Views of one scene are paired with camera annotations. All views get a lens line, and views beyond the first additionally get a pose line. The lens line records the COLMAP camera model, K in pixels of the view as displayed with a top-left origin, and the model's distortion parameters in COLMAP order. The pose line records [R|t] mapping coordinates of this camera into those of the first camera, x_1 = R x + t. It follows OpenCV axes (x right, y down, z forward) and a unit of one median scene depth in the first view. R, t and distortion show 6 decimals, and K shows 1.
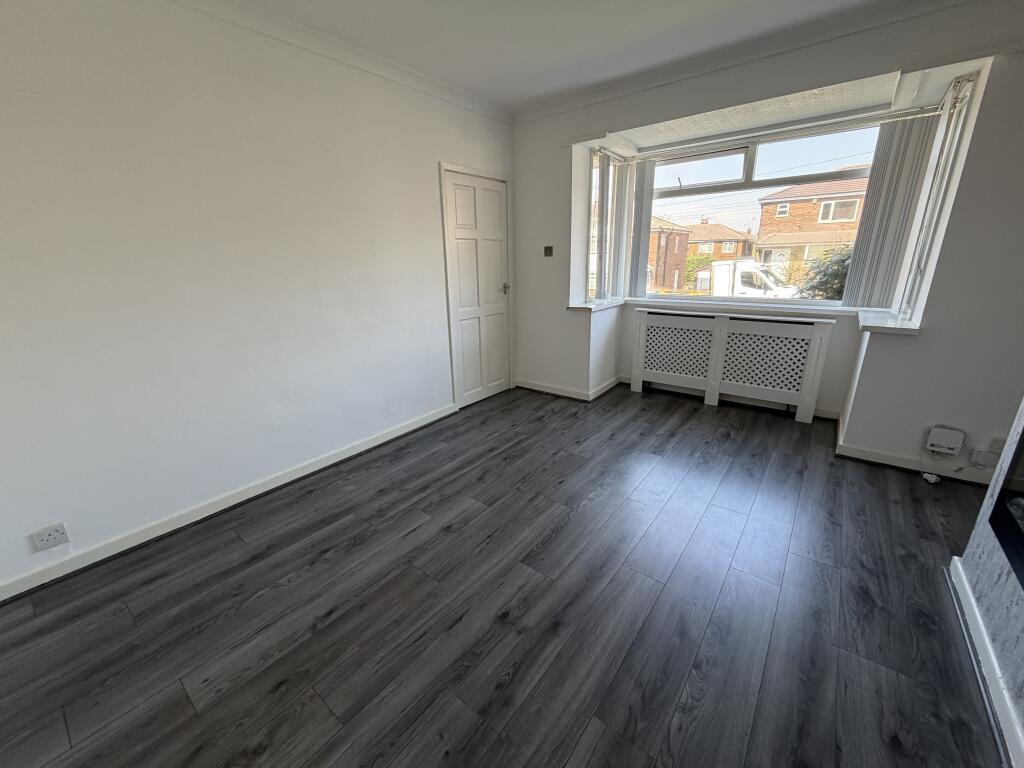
lens RADIAL K [[409.2, 0, 511.6], [0, 409.2, 383.8], [0, 0, 1]] dist [0.003929, 0.000073]
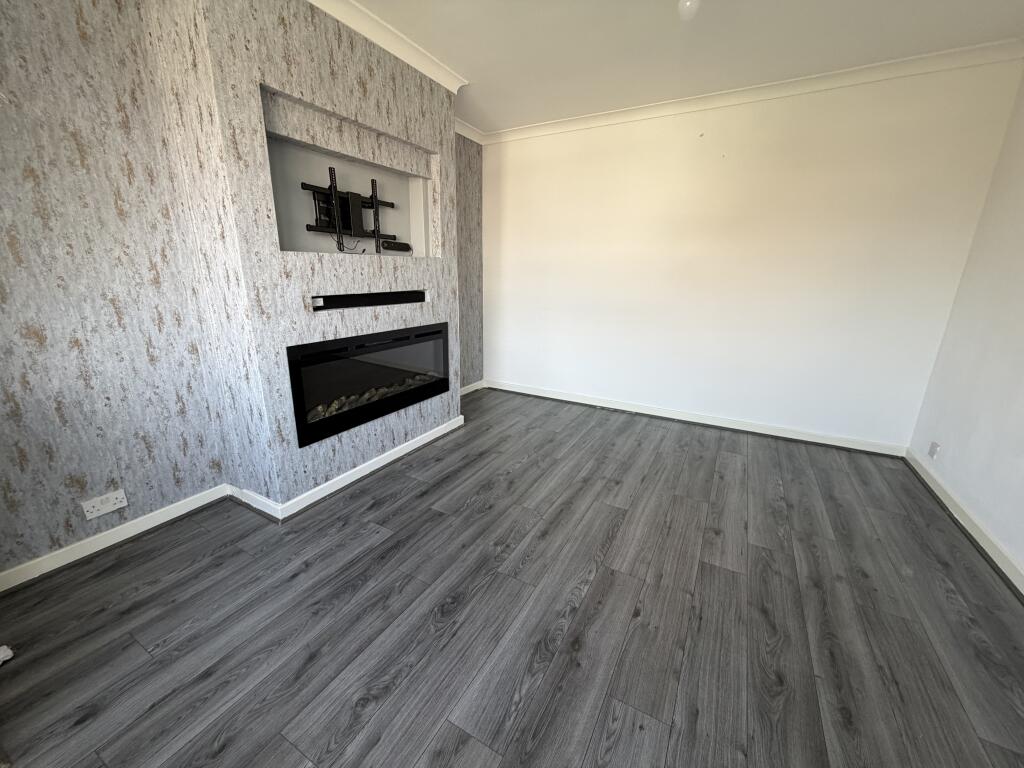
lens RADIAL K [[409.2, 0, 510.2], [0, 409.2, 383.8], [0, 0, 1]] dist [0.003929, 0.000073]
pose [[-0.988283, 0.048434, -0.144742, 0.493978], [-0.038470, 0.838658, 0.543299, -0.496133], [0.147703, 0.542501, -0.826968, 1.659774]]
